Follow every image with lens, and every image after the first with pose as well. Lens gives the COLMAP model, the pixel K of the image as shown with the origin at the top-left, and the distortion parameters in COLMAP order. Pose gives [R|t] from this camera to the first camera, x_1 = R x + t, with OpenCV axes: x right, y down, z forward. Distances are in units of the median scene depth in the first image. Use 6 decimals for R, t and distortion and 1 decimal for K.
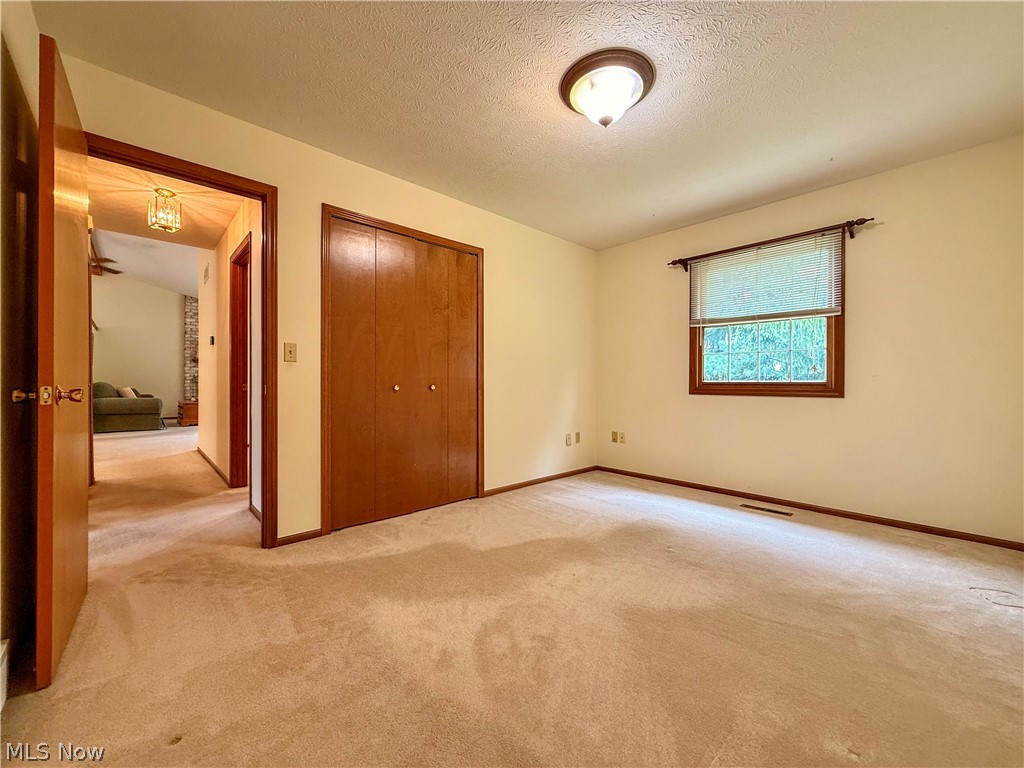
lens RADIAL K [[412.6, 0, 518.6], [0, 412.6, 382.0], [0, 0, 1]] dist [0.001299, -0.001241]
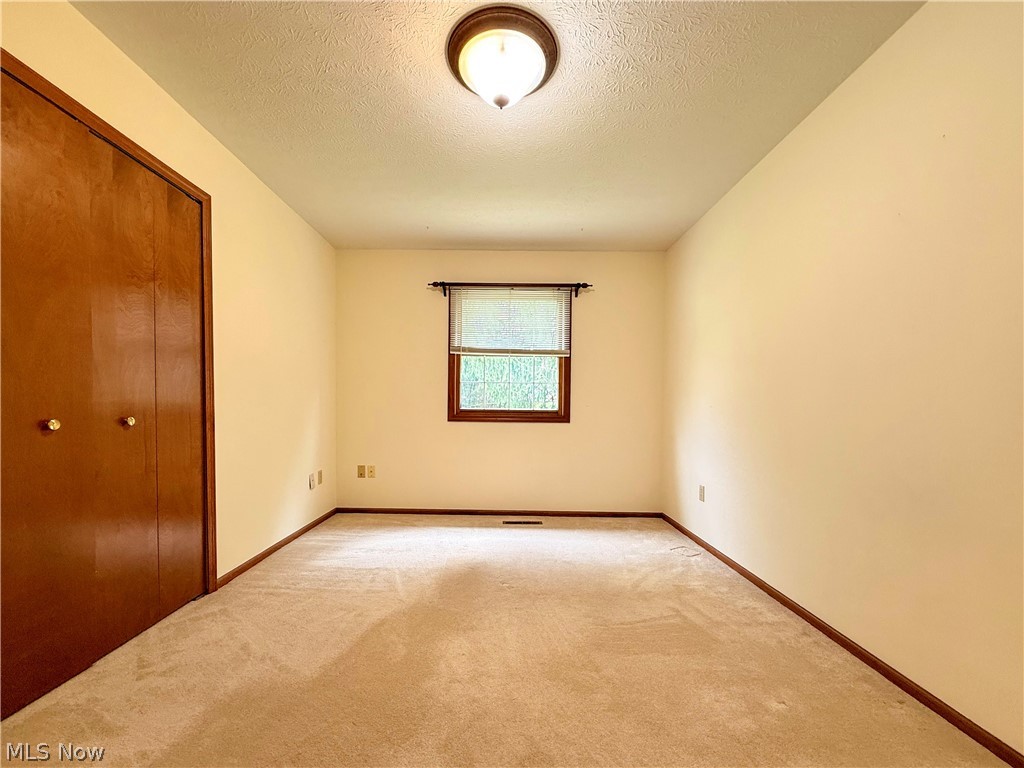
lens RADIAL K [[412.6, 0, 498.1], [0, 412.6, 416.0], [0, 0, 1]] dist [0.001299, -0.001241]
pose [[0.691912, -0.012447, 0.721874, -0.252155], [-0.011050, 0.999552, 0.027826, -0.013861], [-0.721897, -0.027230, 0.691465, 0.259606]]
